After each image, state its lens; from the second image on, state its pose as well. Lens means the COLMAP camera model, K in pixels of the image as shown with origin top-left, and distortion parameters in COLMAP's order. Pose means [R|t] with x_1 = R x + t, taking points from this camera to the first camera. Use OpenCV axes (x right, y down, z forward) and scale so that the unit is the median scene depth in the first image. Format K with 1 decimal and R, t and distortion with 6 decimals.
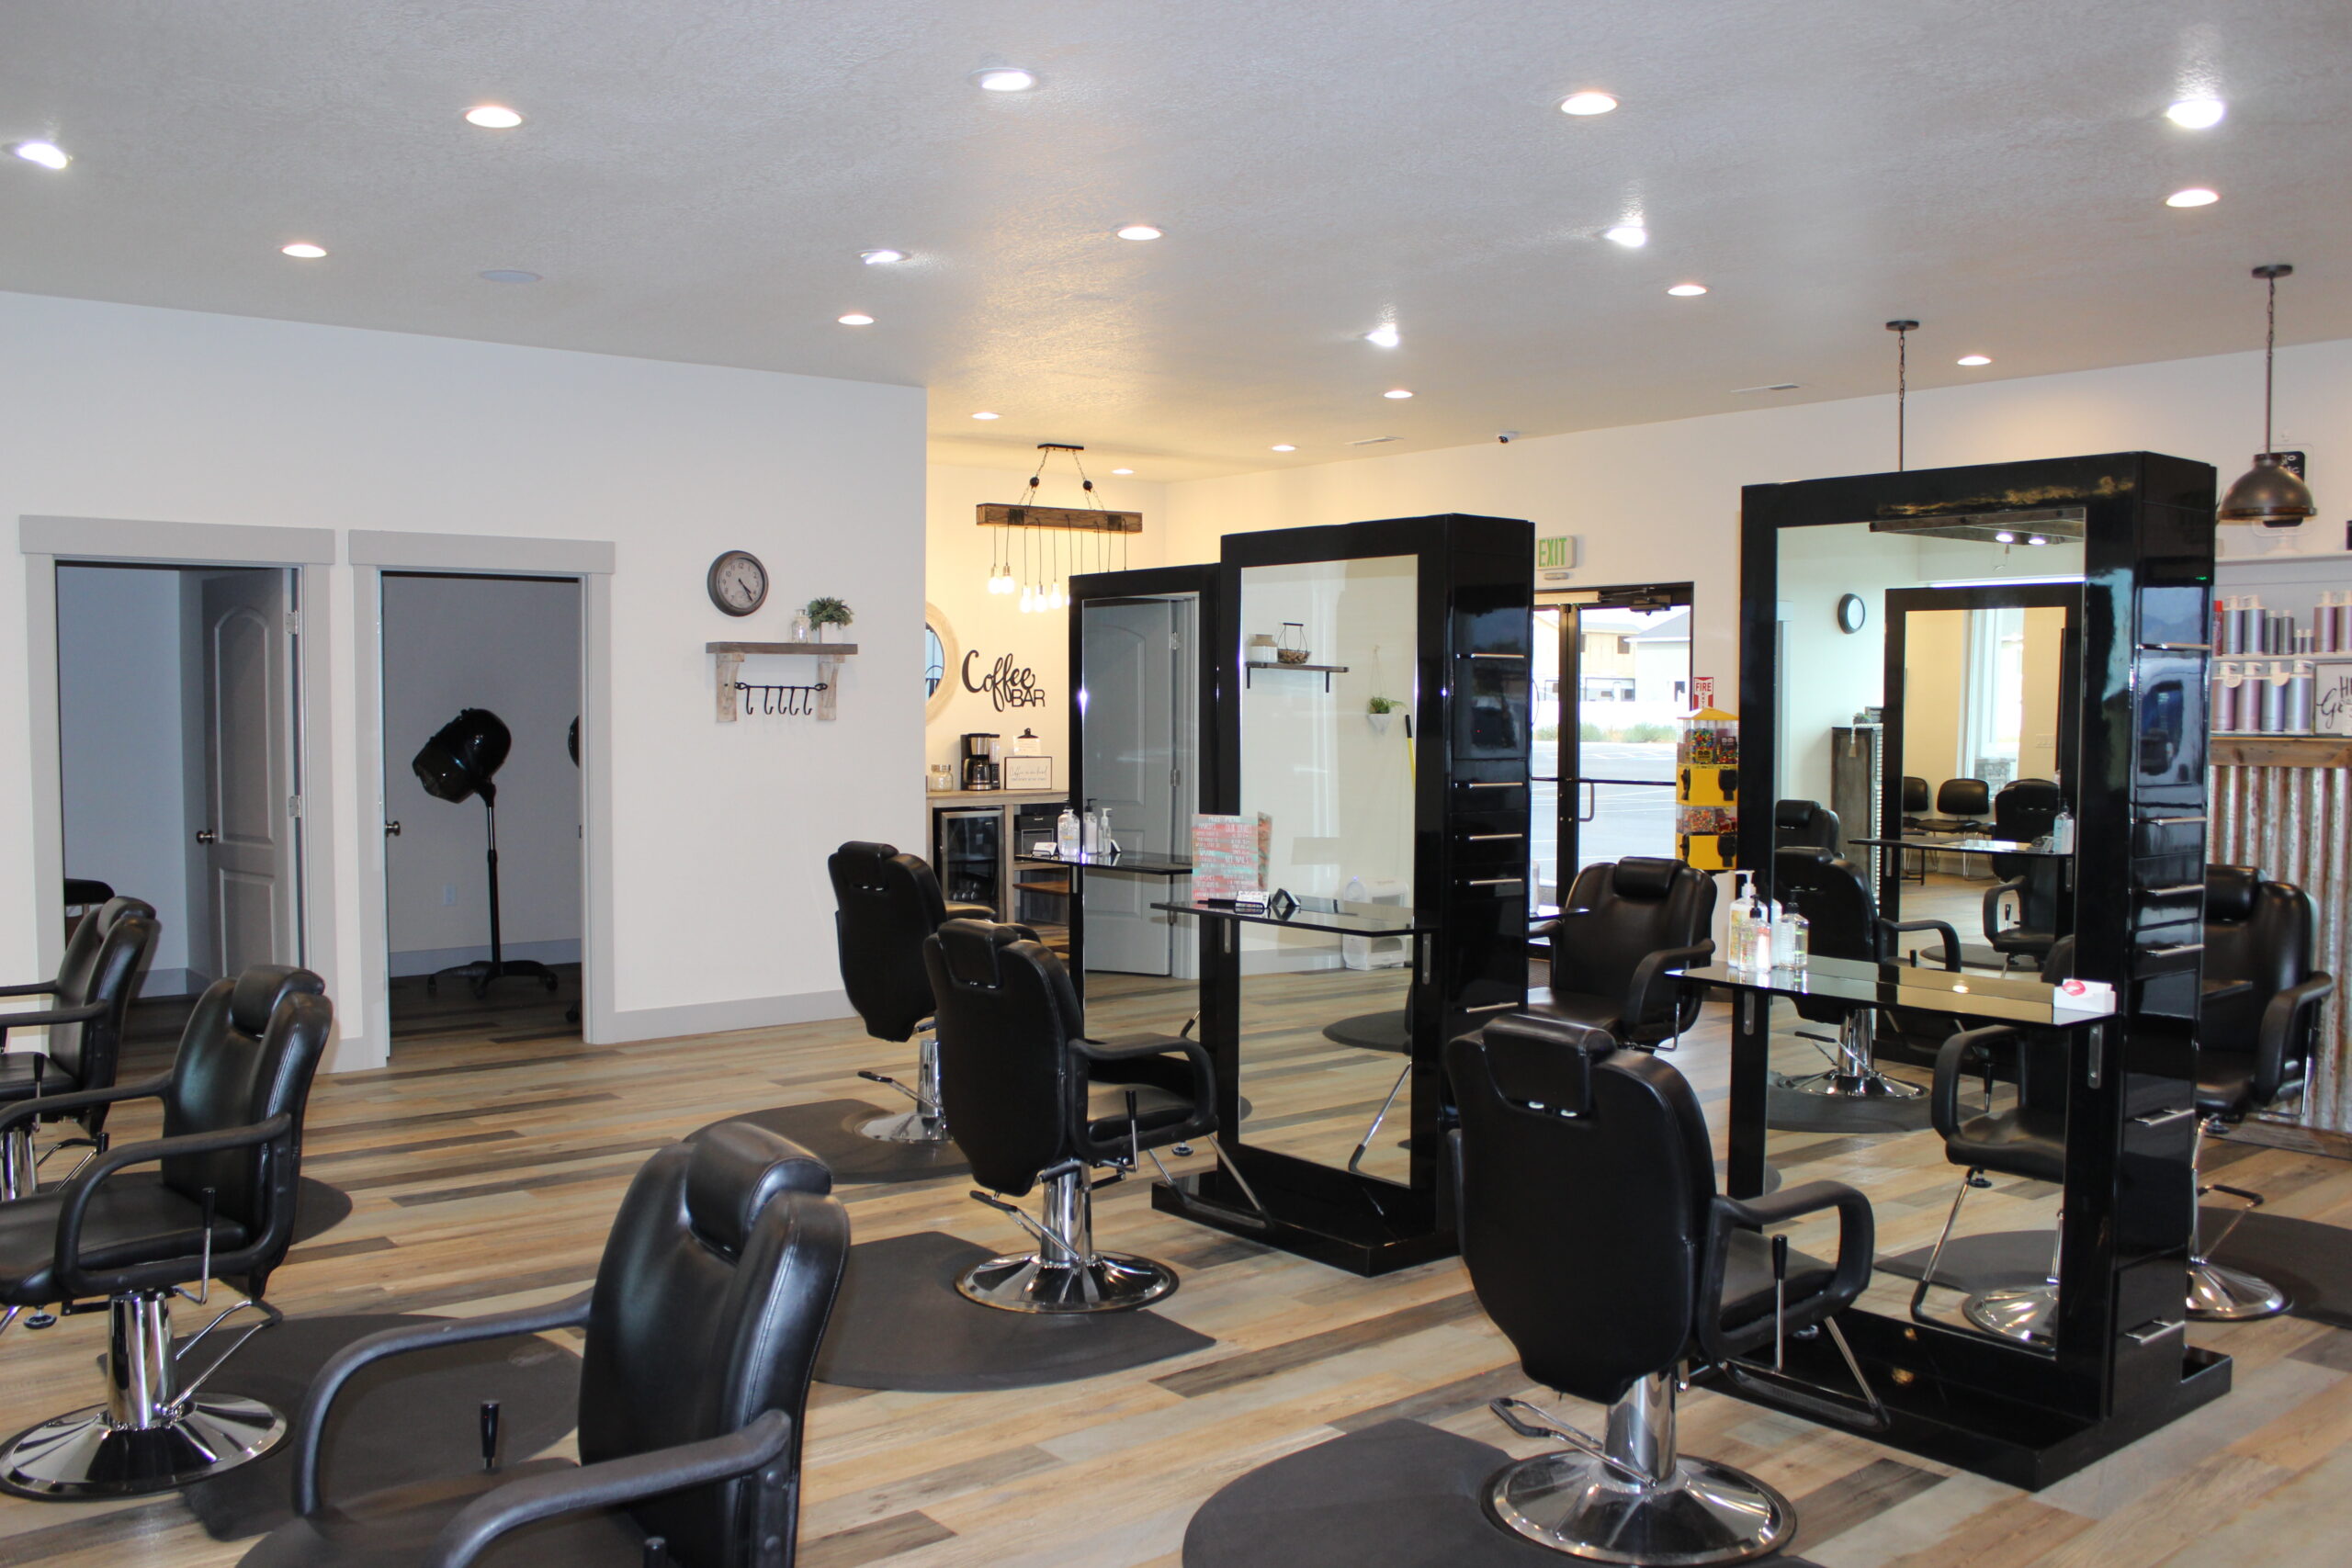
lens RADIAL K [[1980.3, 0, 1172.4], [0, 1980.3, 807.3], [0, 0, 1]] dist [-0.156988, 0.133915]
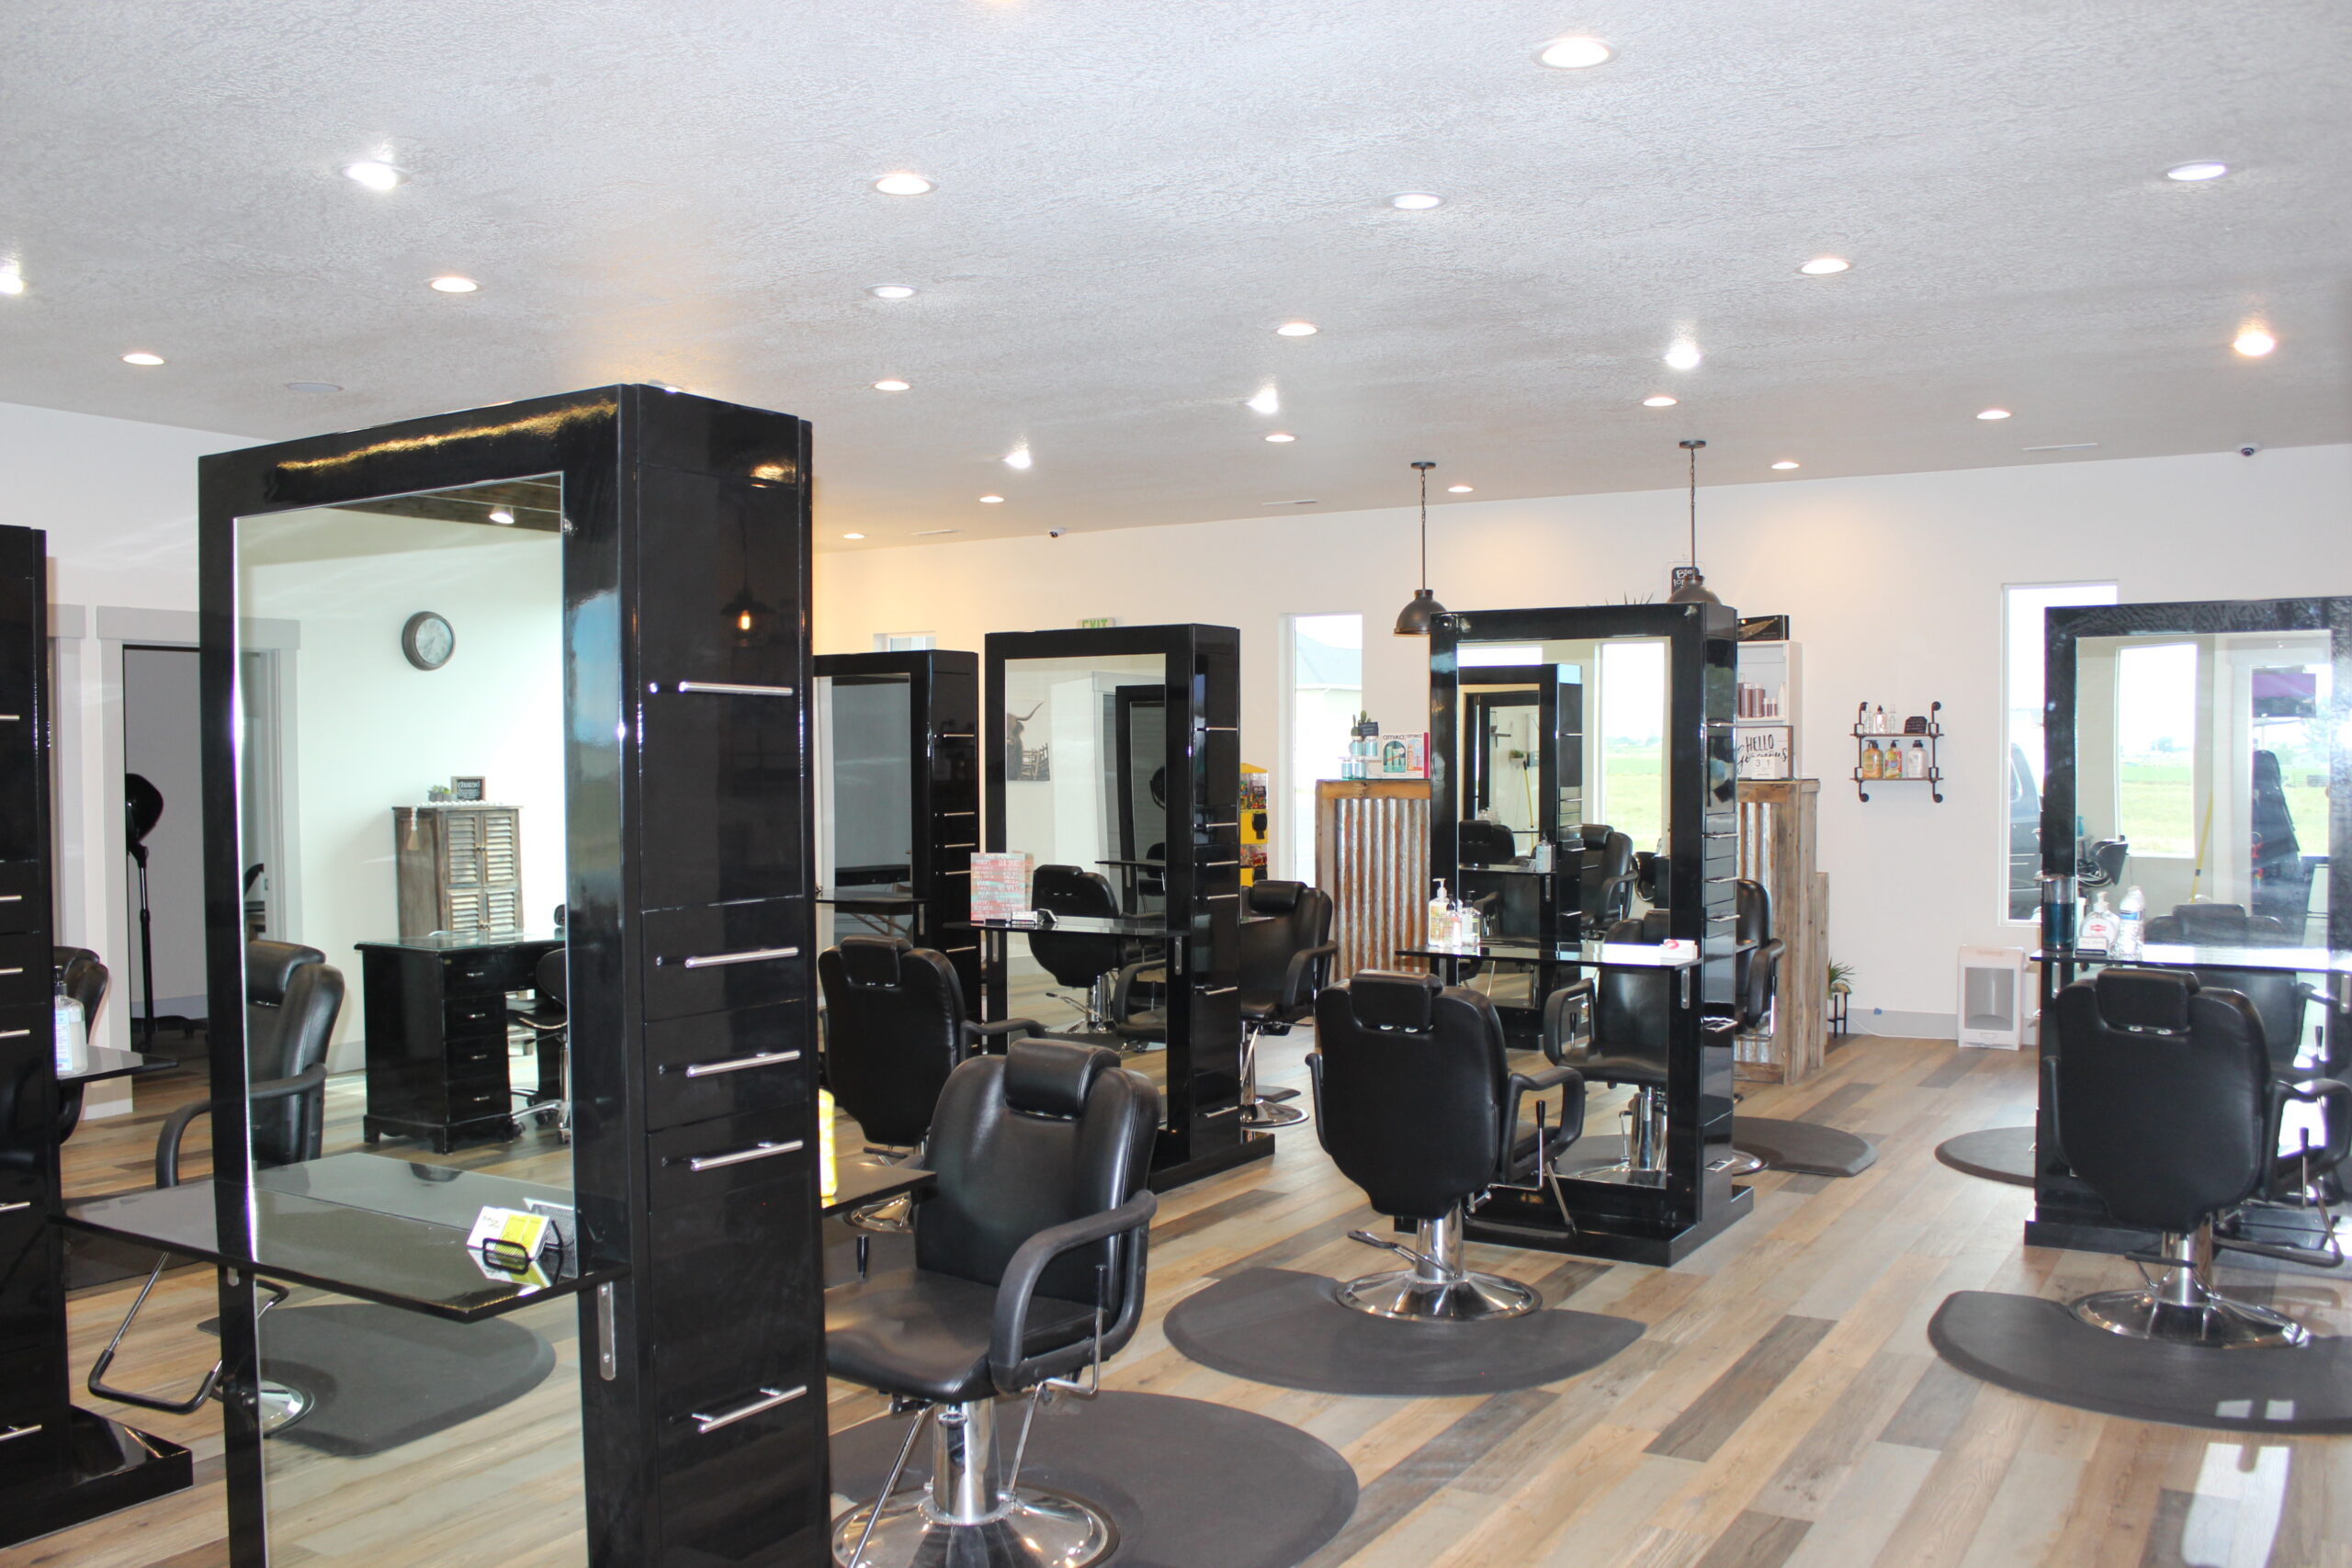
lens RADIAL K [[1980.3, 0, 1180.4], [0, 1980.3, 790.4], [0, 0, 1]] dist [-0.156988, 0.133915]
pose [[0.944783, -0.012074, 0.327475, -0.243464], [0.023555, 0.999238, -0.031117, 0.005187], [-0.326850, 0.037112, 0.944347, -0.213935]]
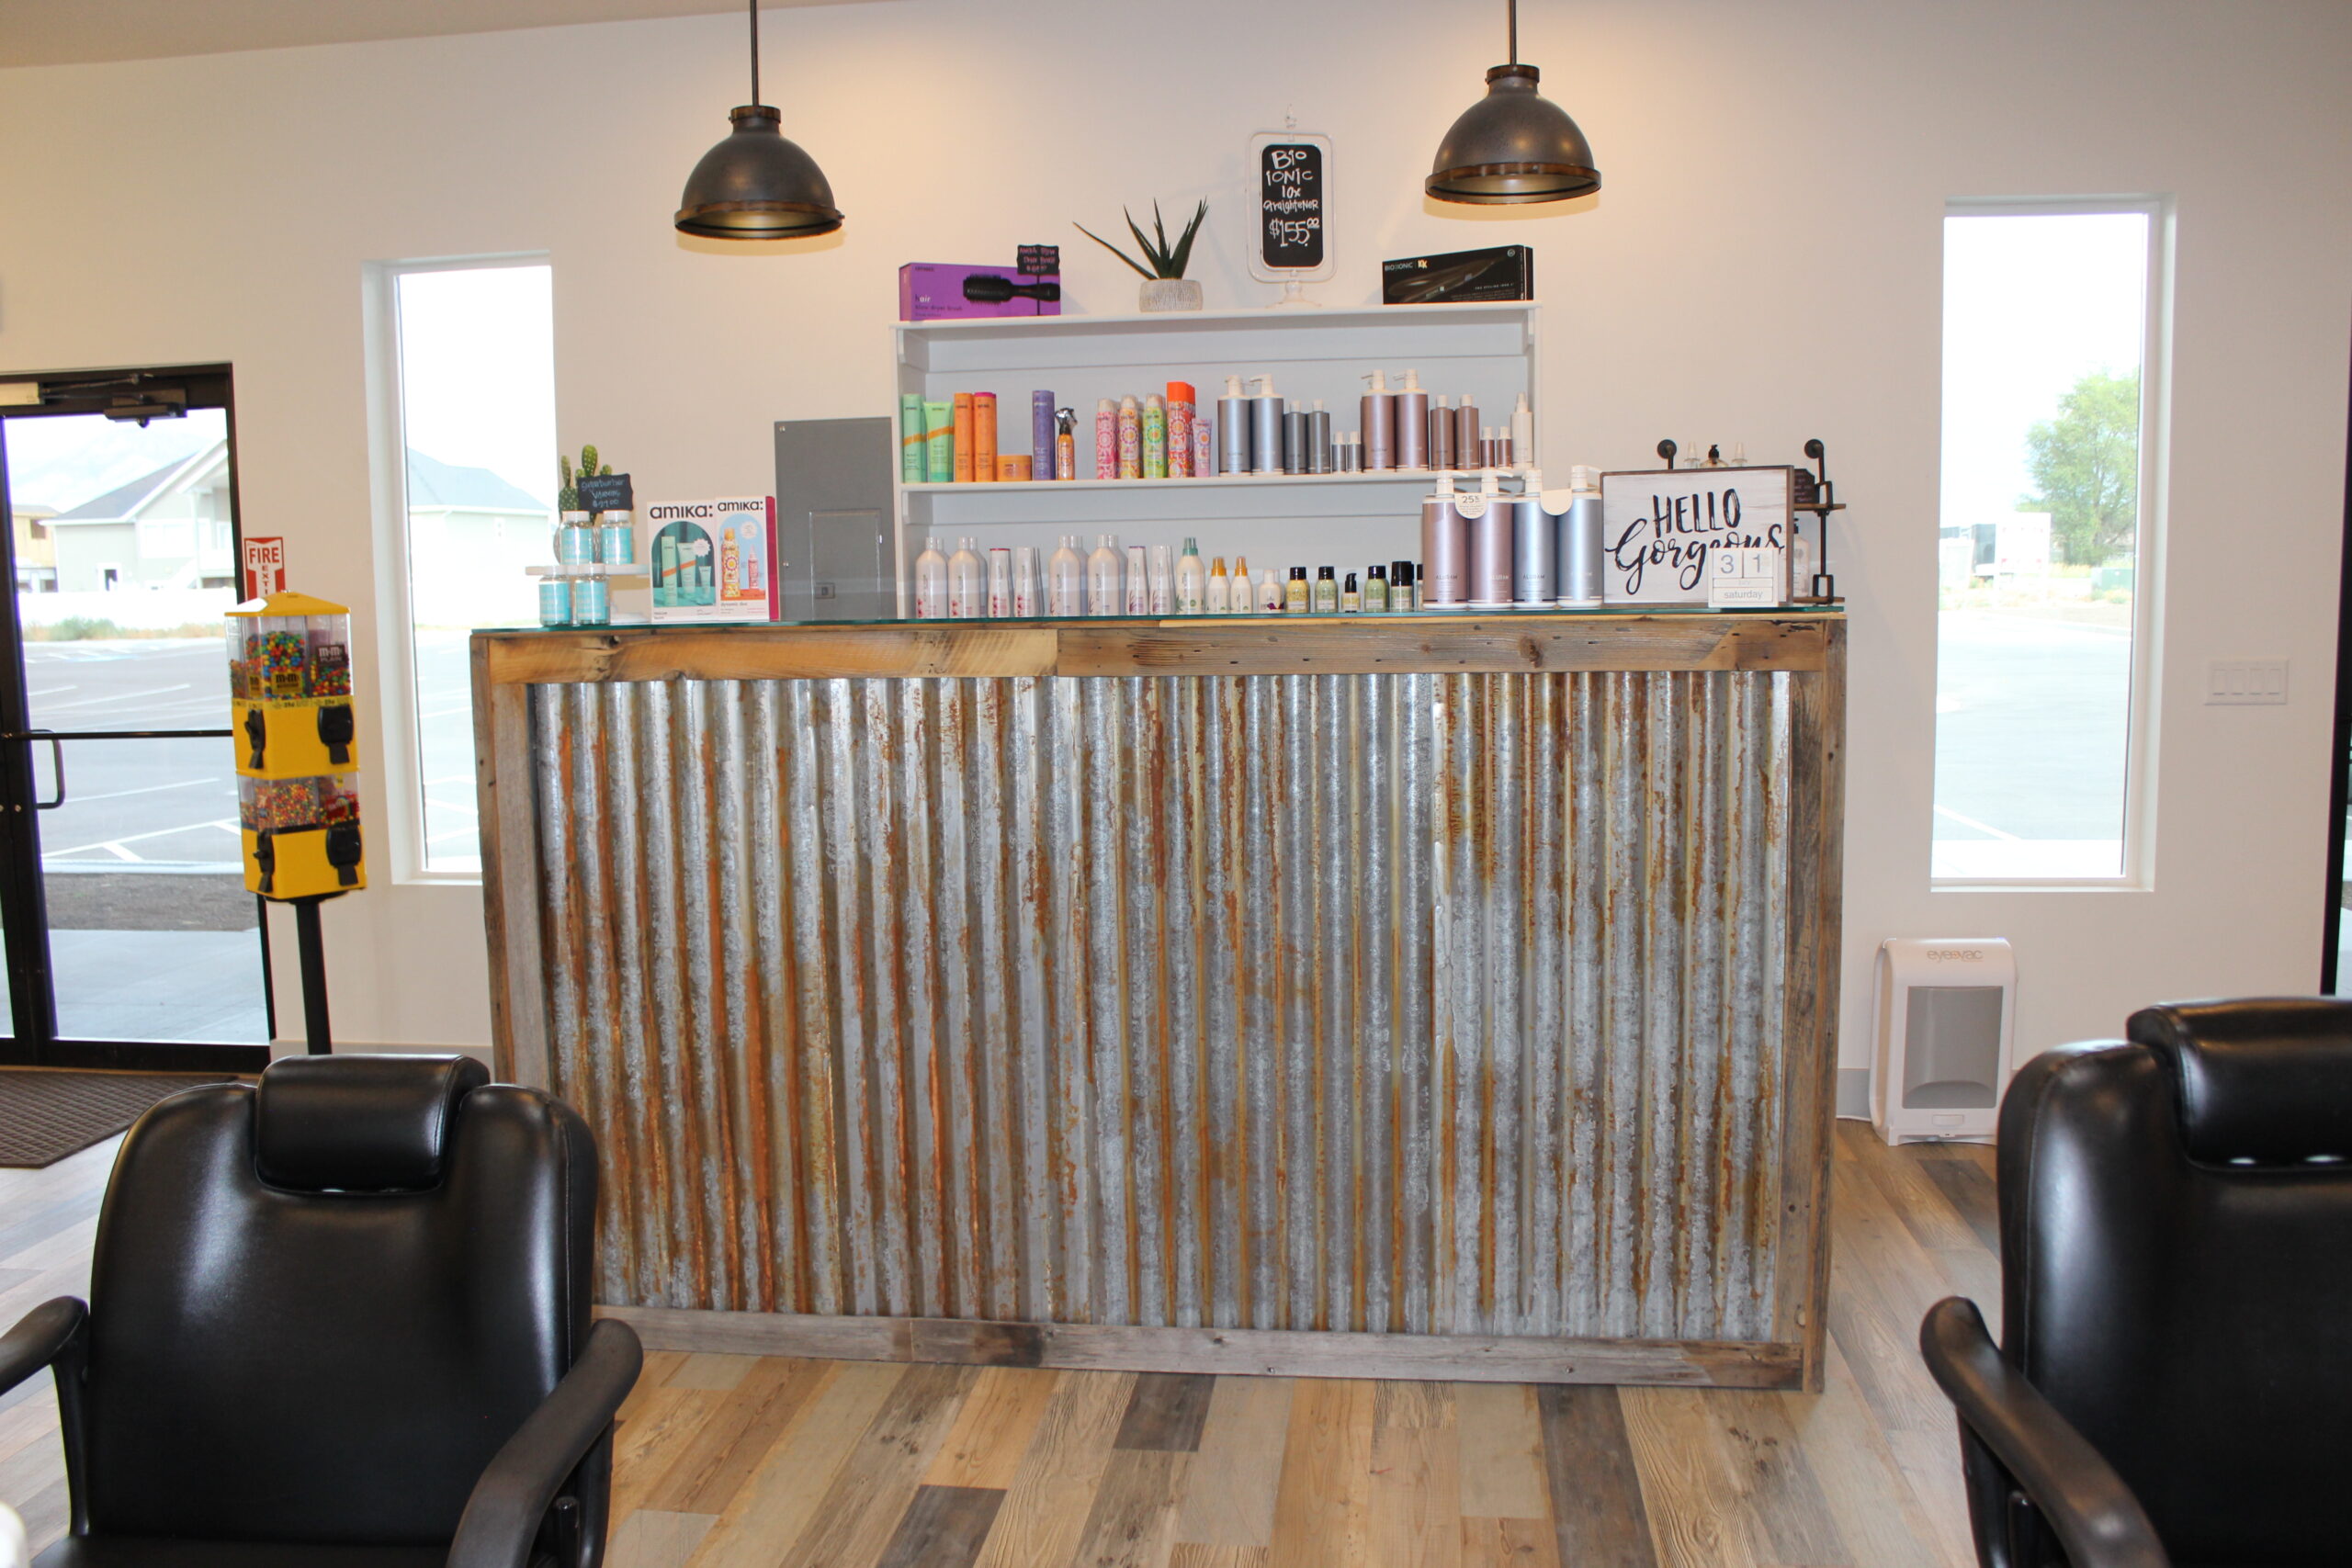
lens RADIAL K [[1980.3, 0, 1131.5], [0, 1980.3, 820.5], [0, 0, 1]] dist [-0.156988, 0.133915]
pose [[0.736325, -0.100711, 0.669091, 0.127416], [0.055033, 0.994499, 0.089129, -0.034578], [-0.674386, -0.028805, 0.737817, 0.678602]]
